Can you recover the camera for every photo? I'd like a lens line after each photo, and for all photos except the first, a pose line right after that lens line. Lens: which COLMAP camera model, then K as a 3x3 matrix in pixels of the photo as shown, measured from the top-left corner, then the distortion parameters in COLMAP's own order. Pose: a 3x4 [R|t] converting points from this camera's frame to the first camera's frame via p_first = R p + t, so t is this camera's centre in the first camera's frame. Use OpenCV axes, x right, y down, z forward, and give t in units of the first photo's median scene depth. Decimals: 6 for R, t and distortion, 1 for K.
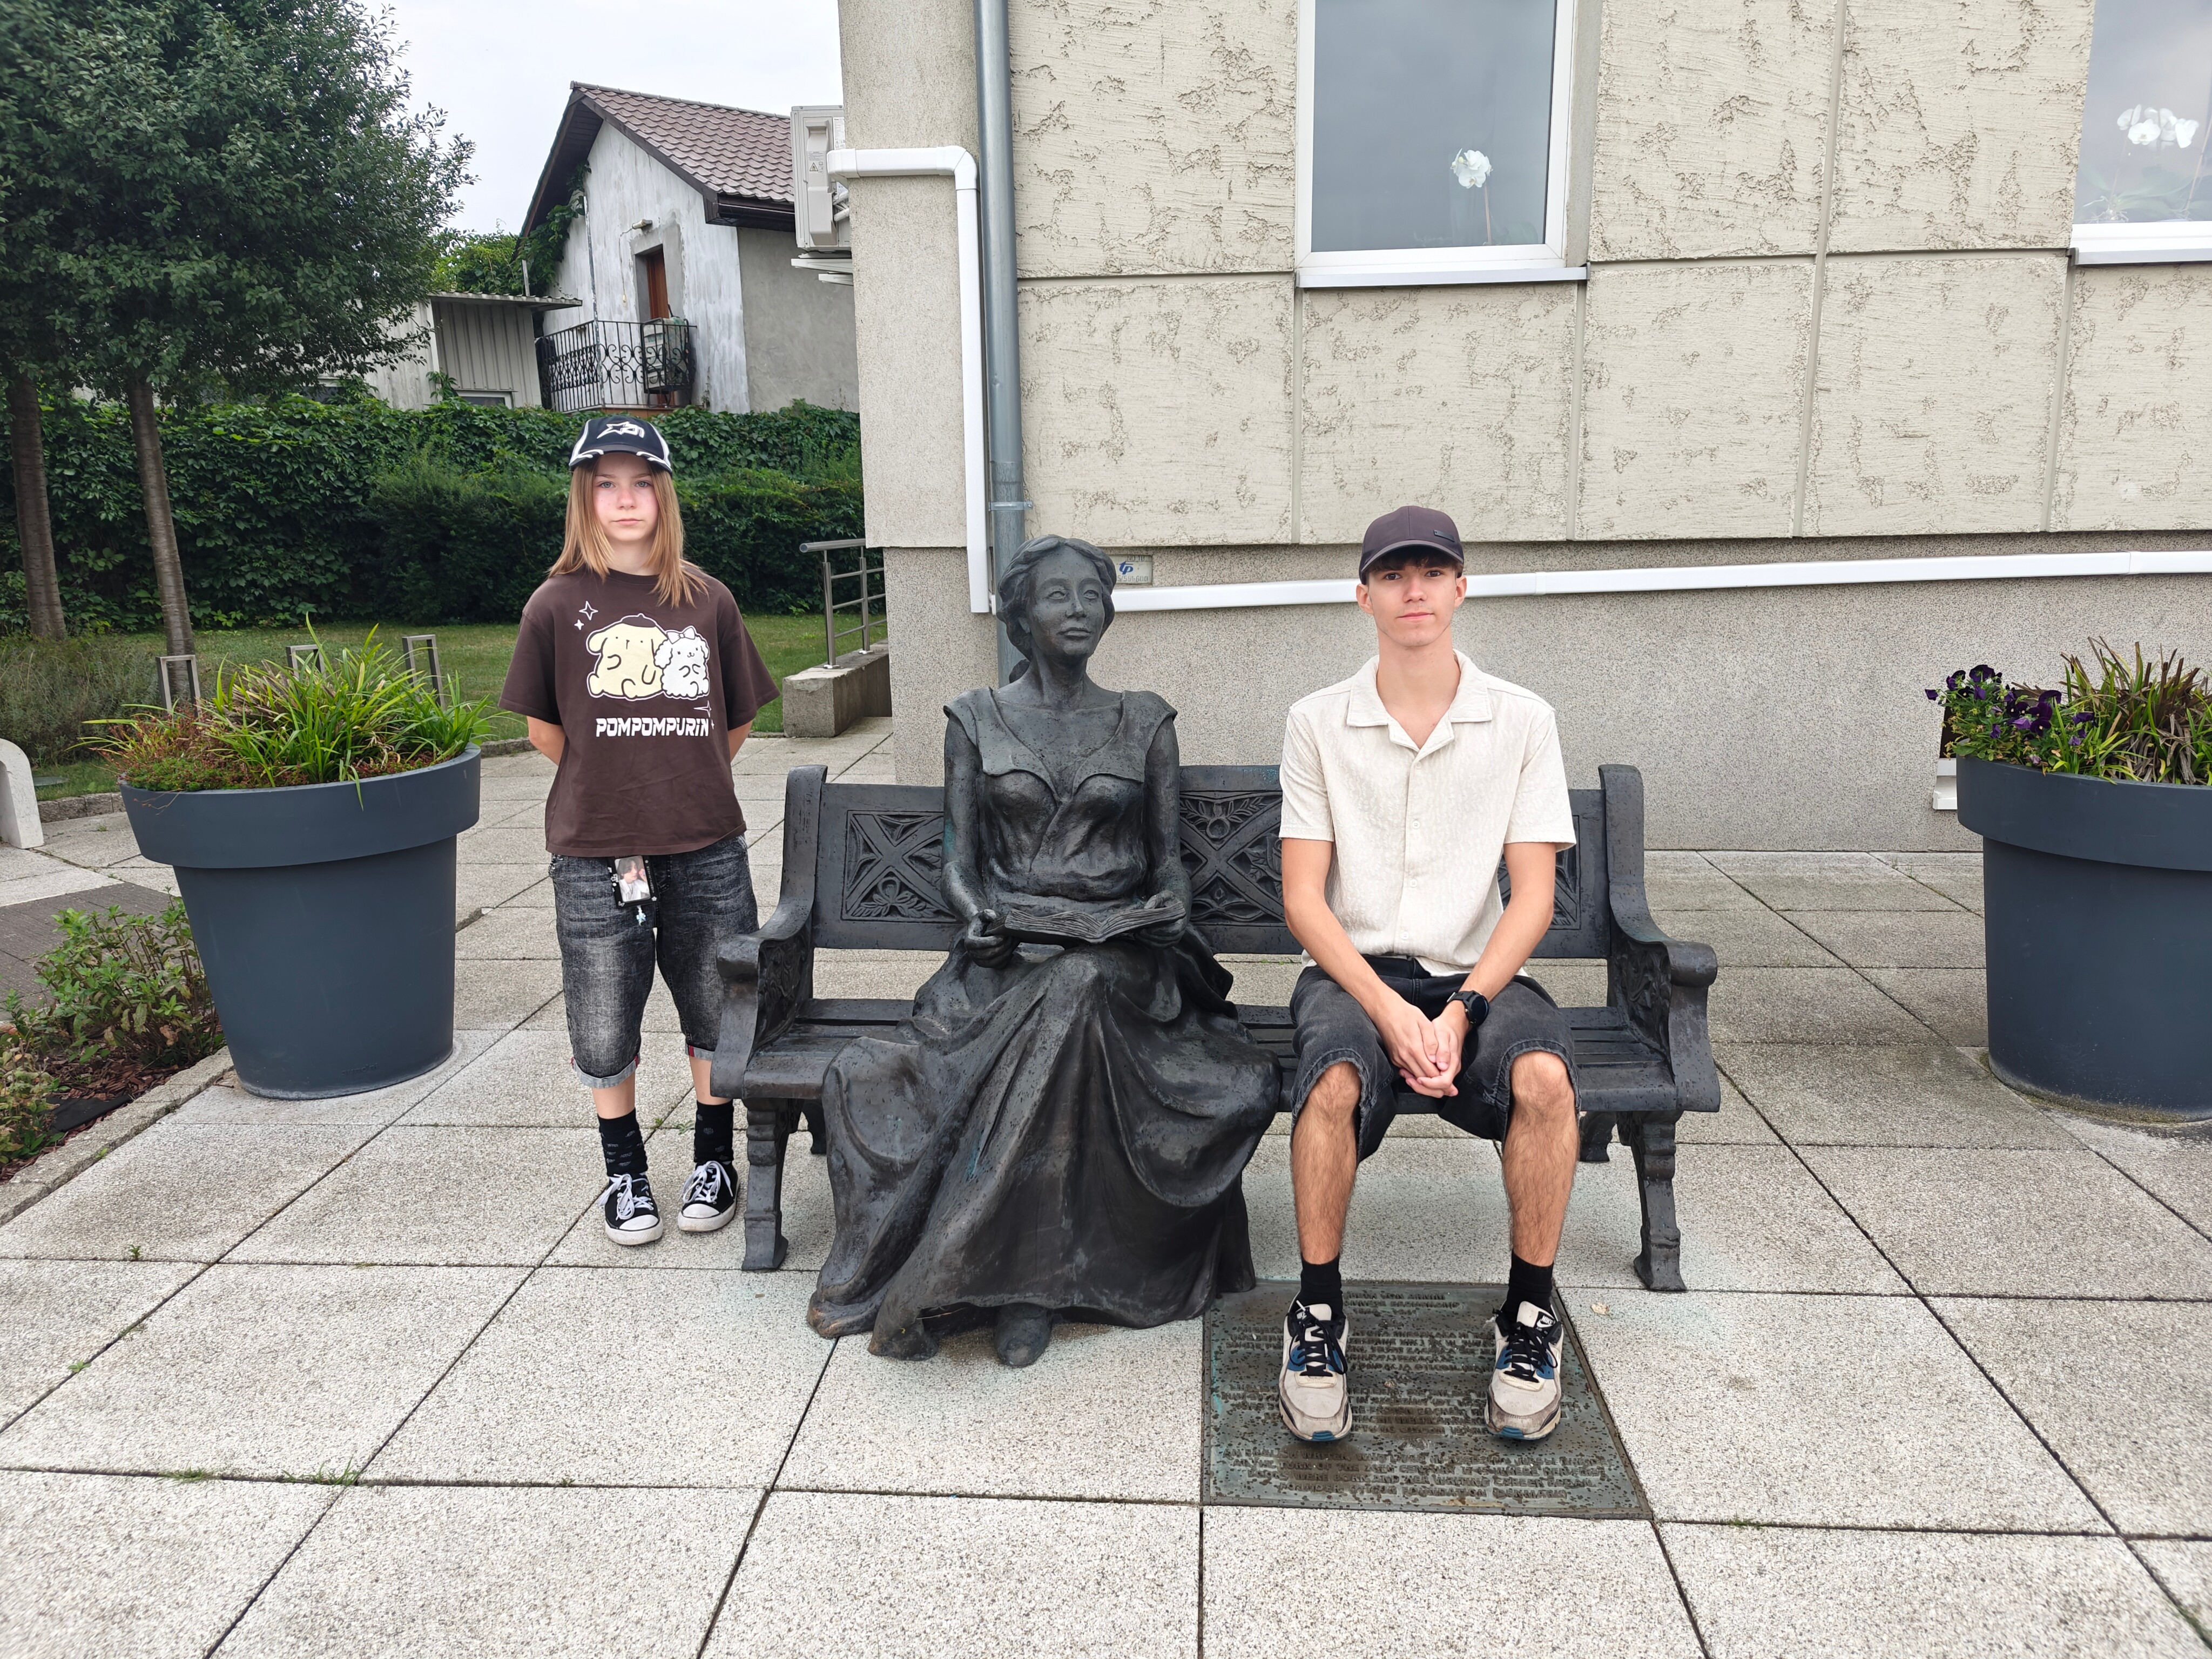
lens RADIAL K [[1493.5, 0, 1110.4], [0, 1493.5, 842.9], [0, 0, 1]] dist [0.070142, -0.077671]
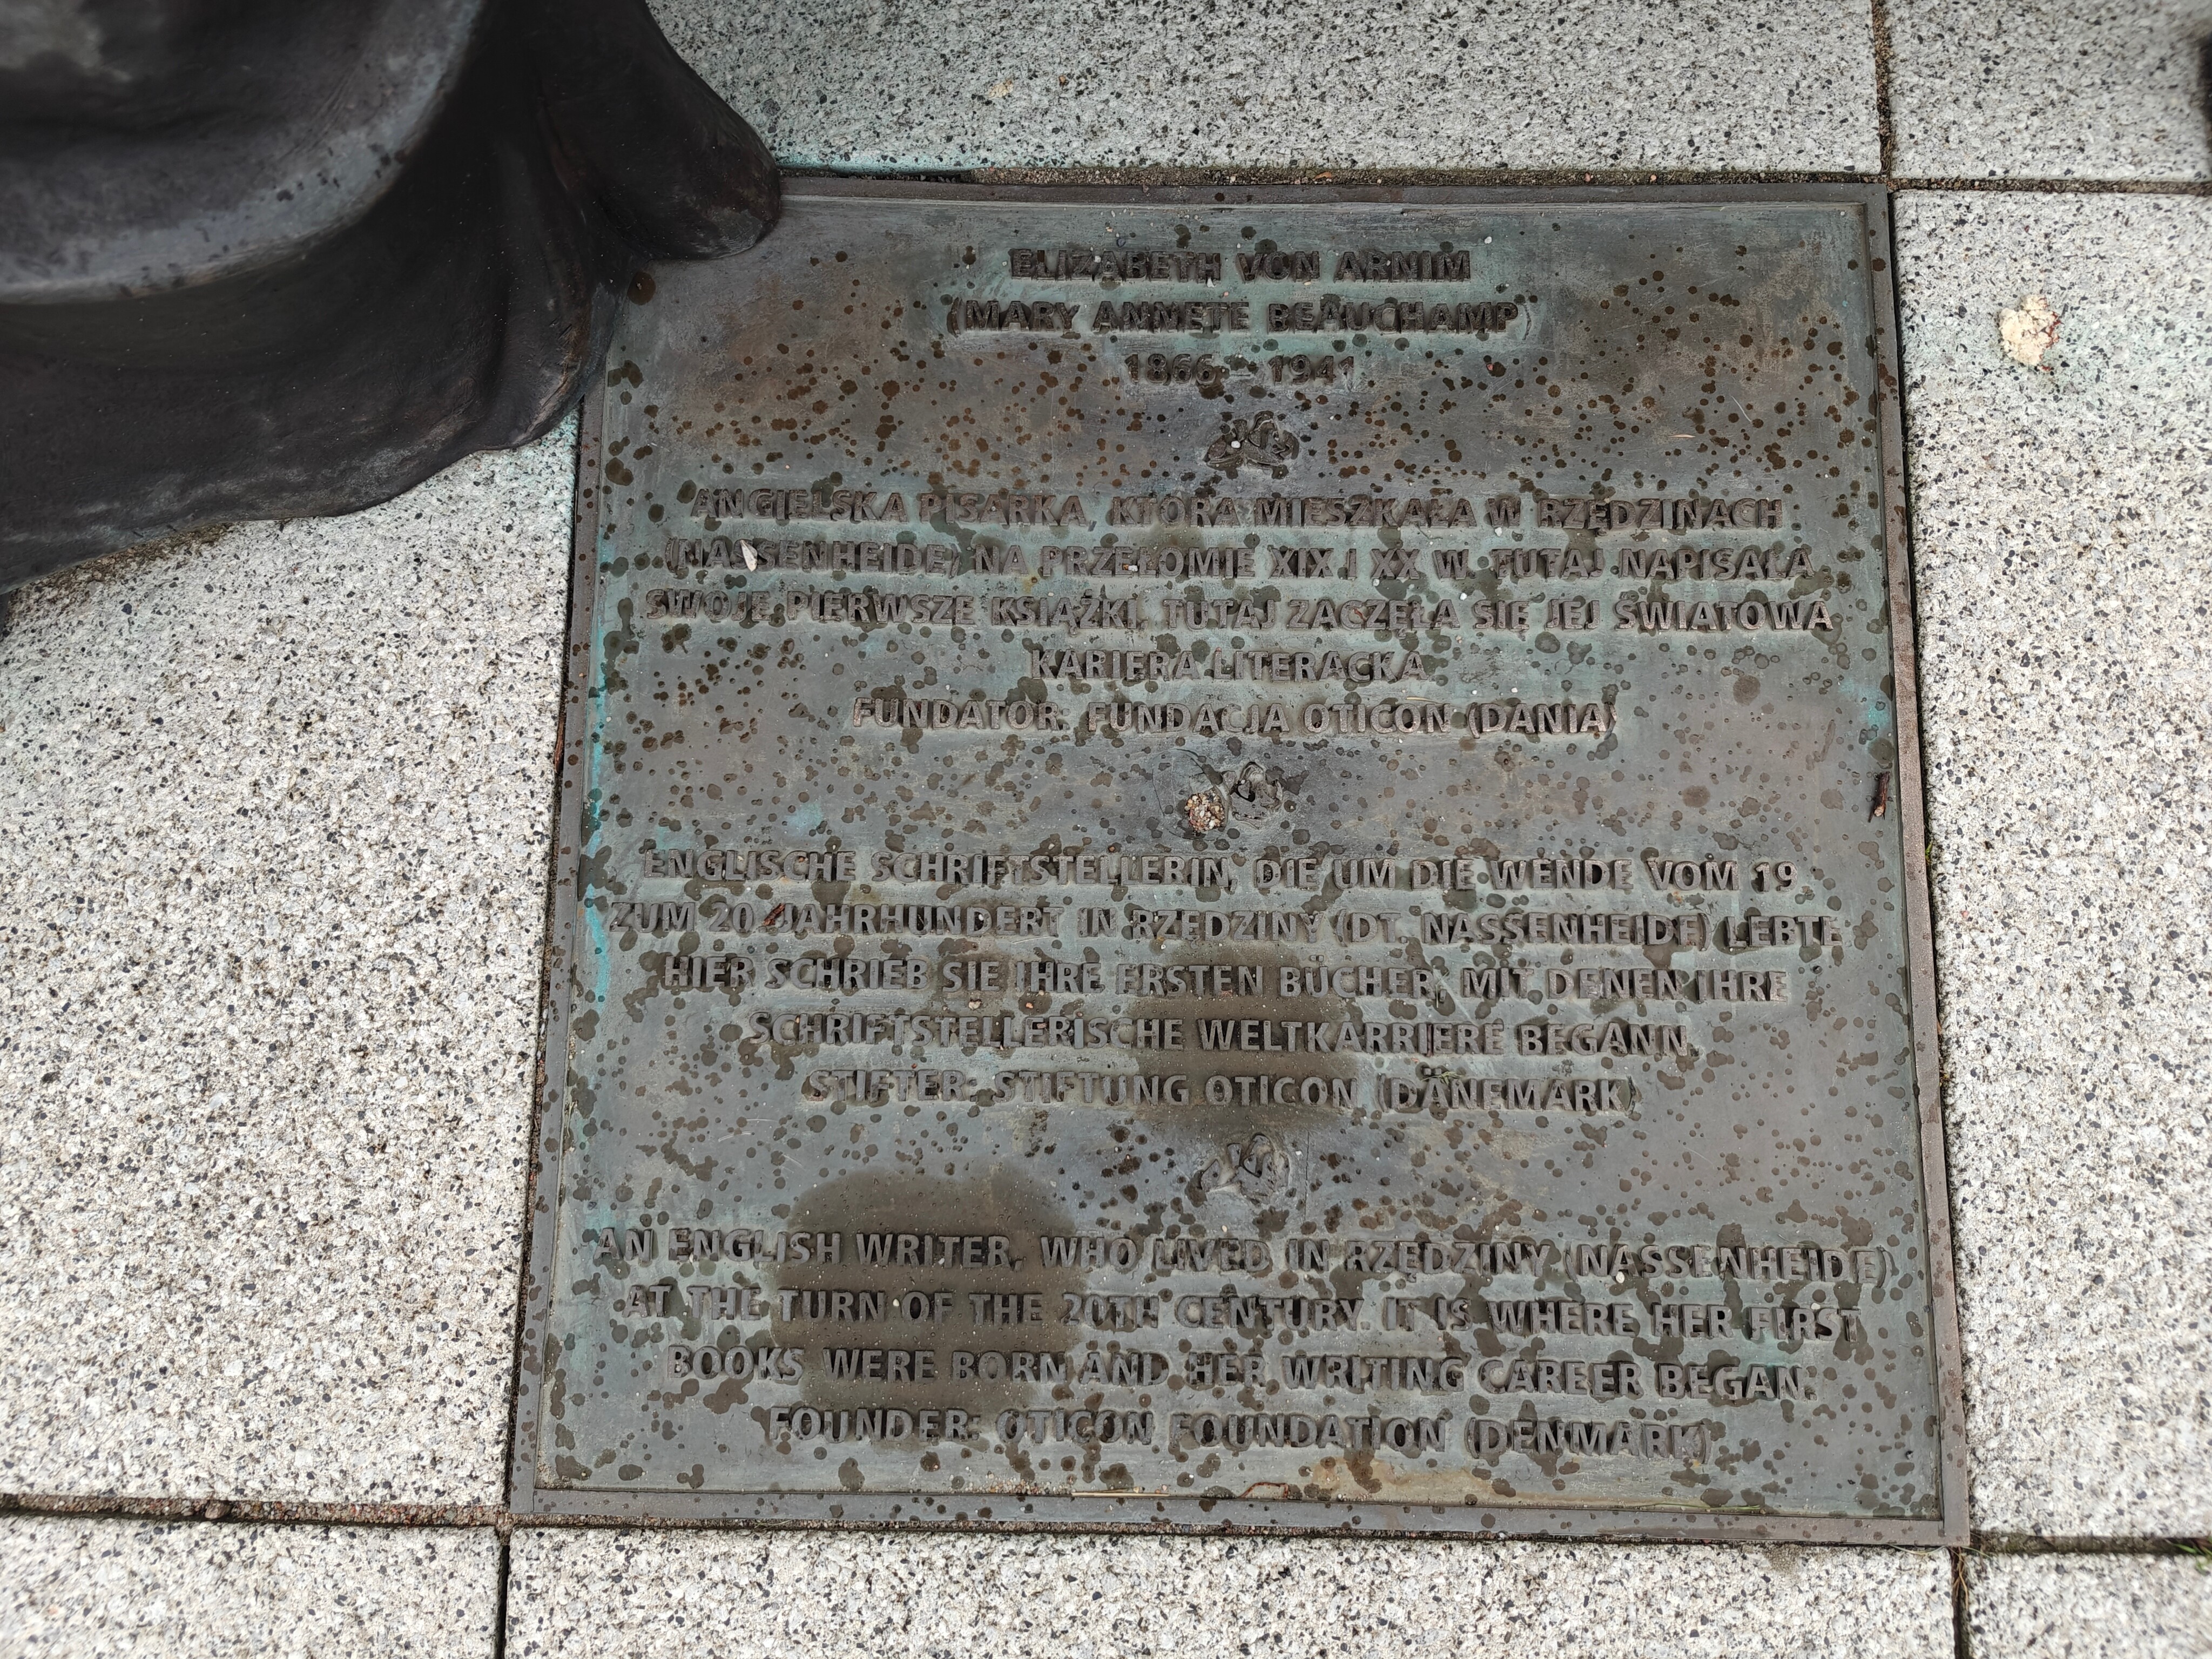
lens RADIAL K [[1487.7, 0, 1106.0], [0, 1487.7, 829.5], [0, 0, 1]] dist [-0.000683, -0.001166]
pose [[0.998450, -0.054561, 0.010981, 0.120757], [0.009264, 0.357483, 0.933874, 0.071269], [-0.054879, -0.932325, 0.357434, 0.661617]]
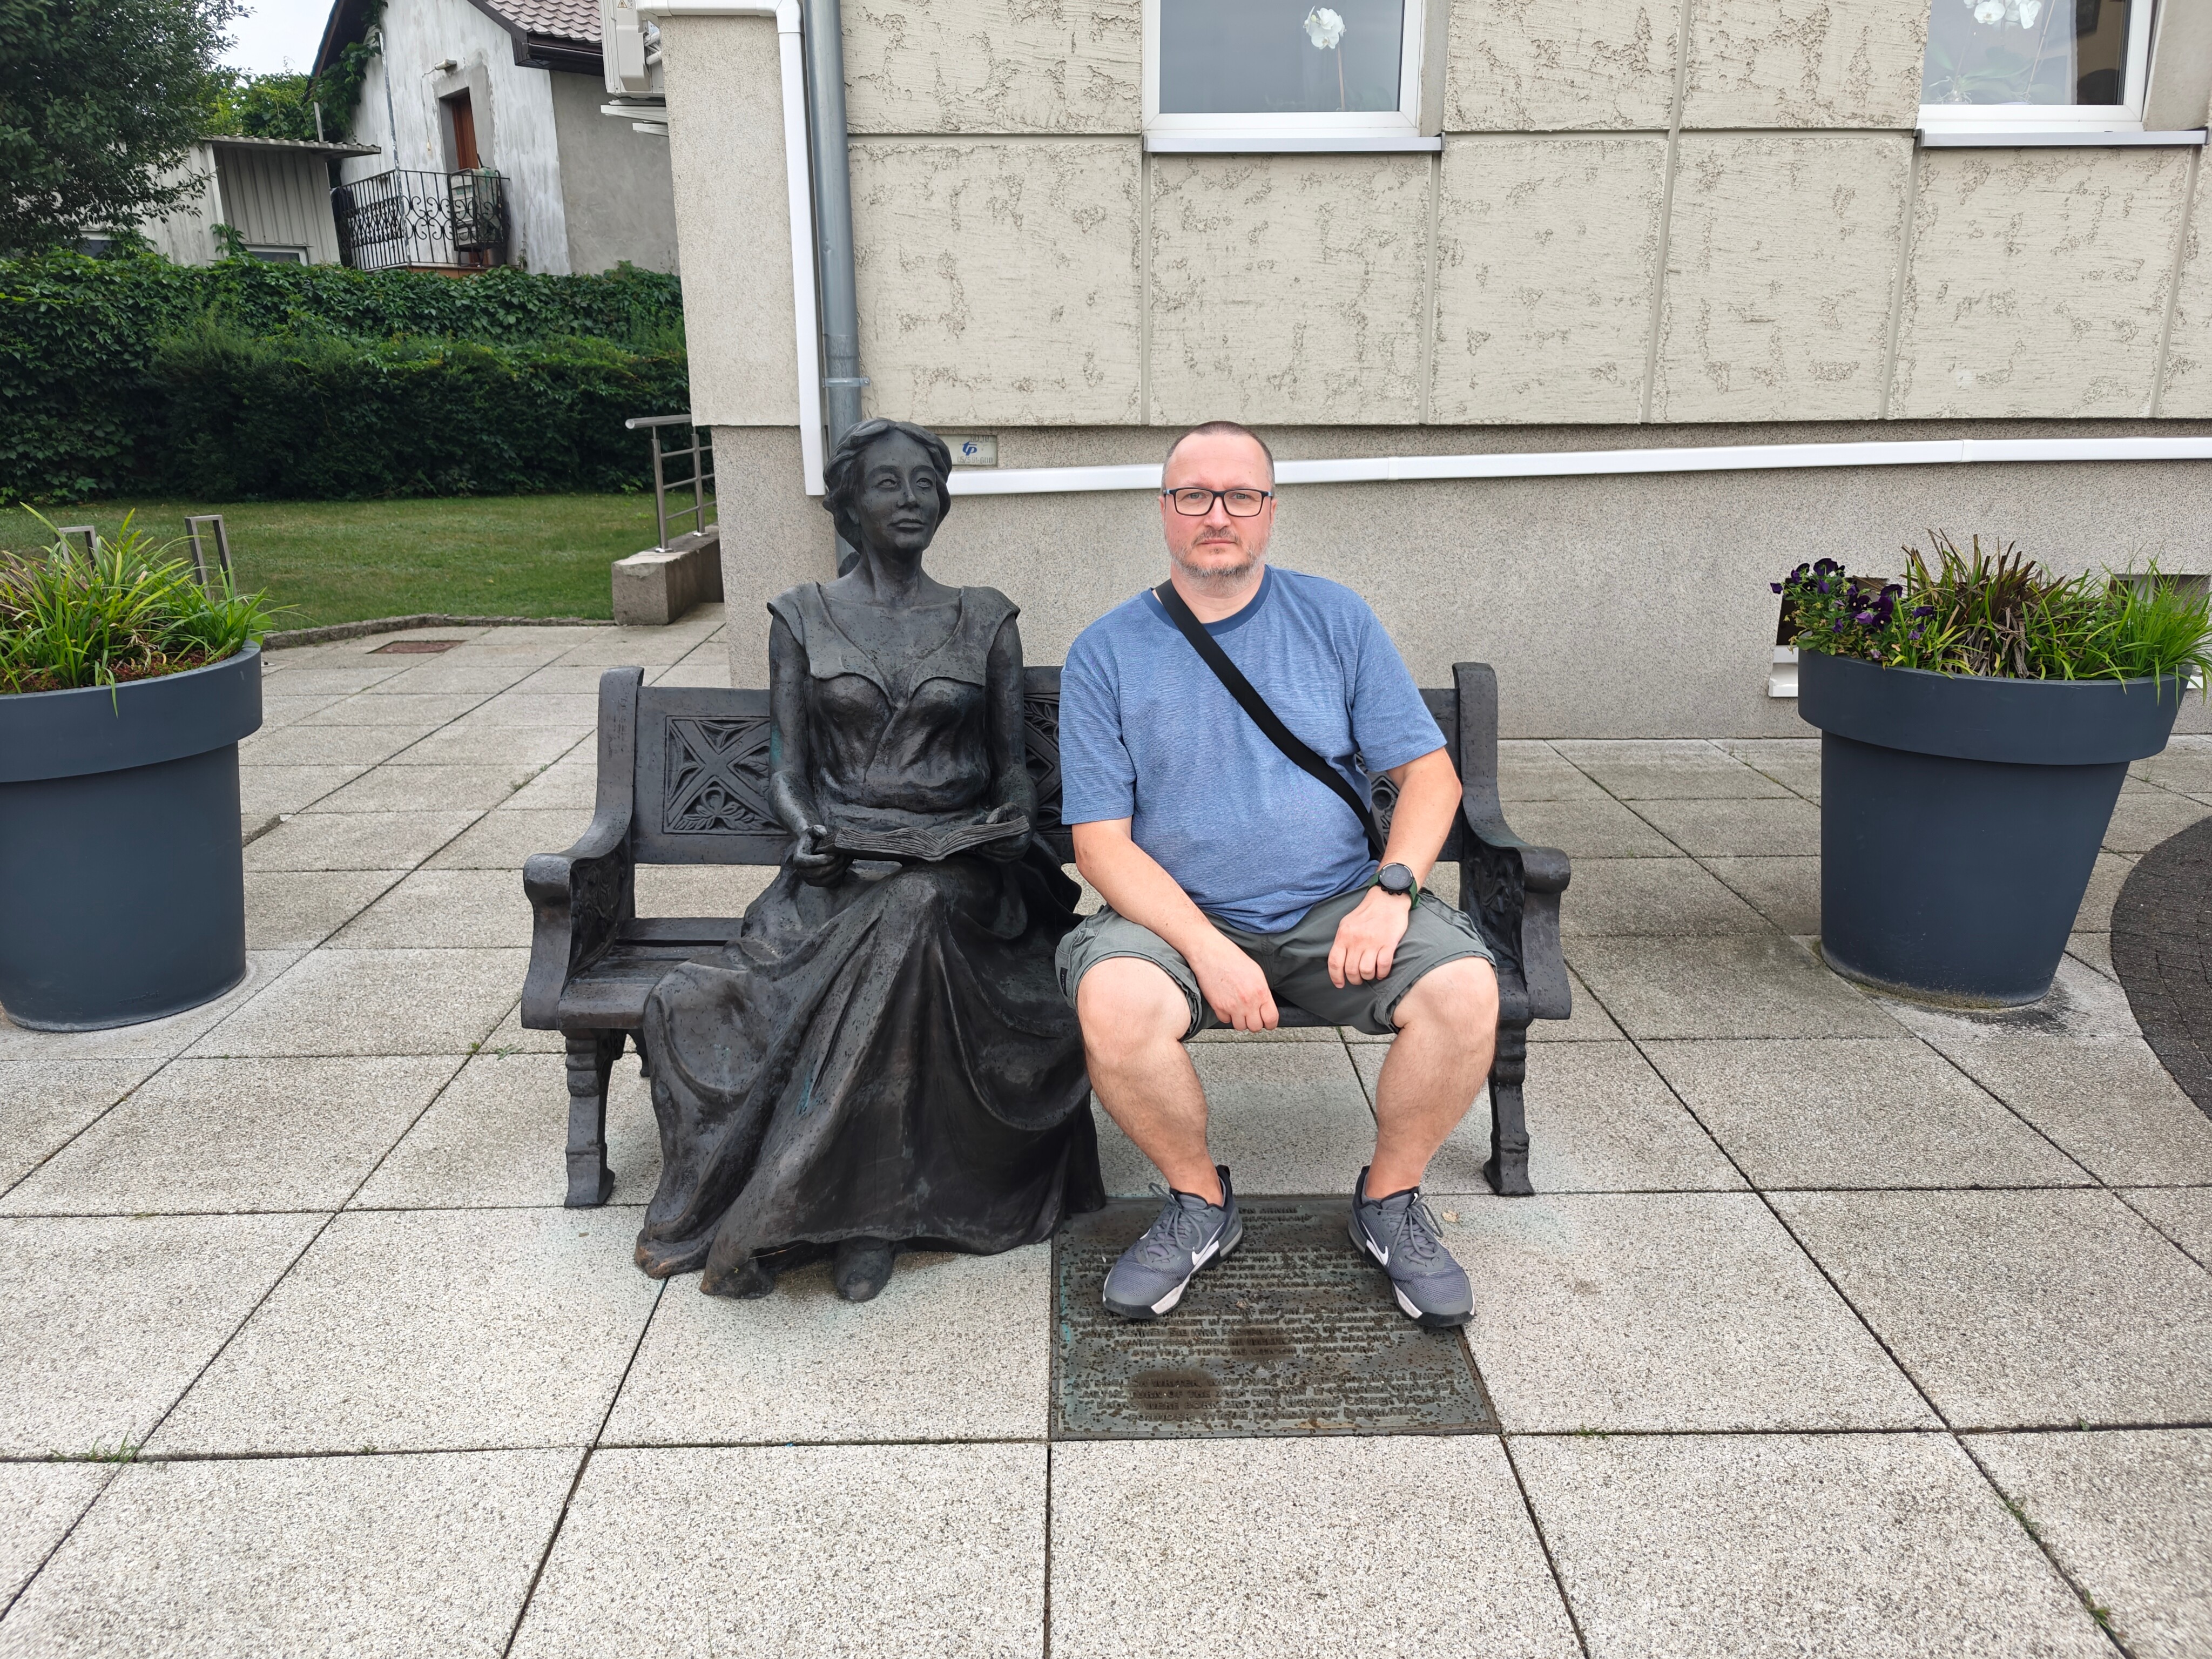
lens RADIAL K [[1500.1, 0, 1098.0], [0, 1500.1, 830.2], [0, 0, 1]] dist [0.060697, -0.066716]
pose [[0.996139, -0.015317, 0.086443, 0.008888], [0.009295, 0.997529, 0.069640, -0.013039], [-0.087296, -0.068567, 0.993820, 0.038482]]
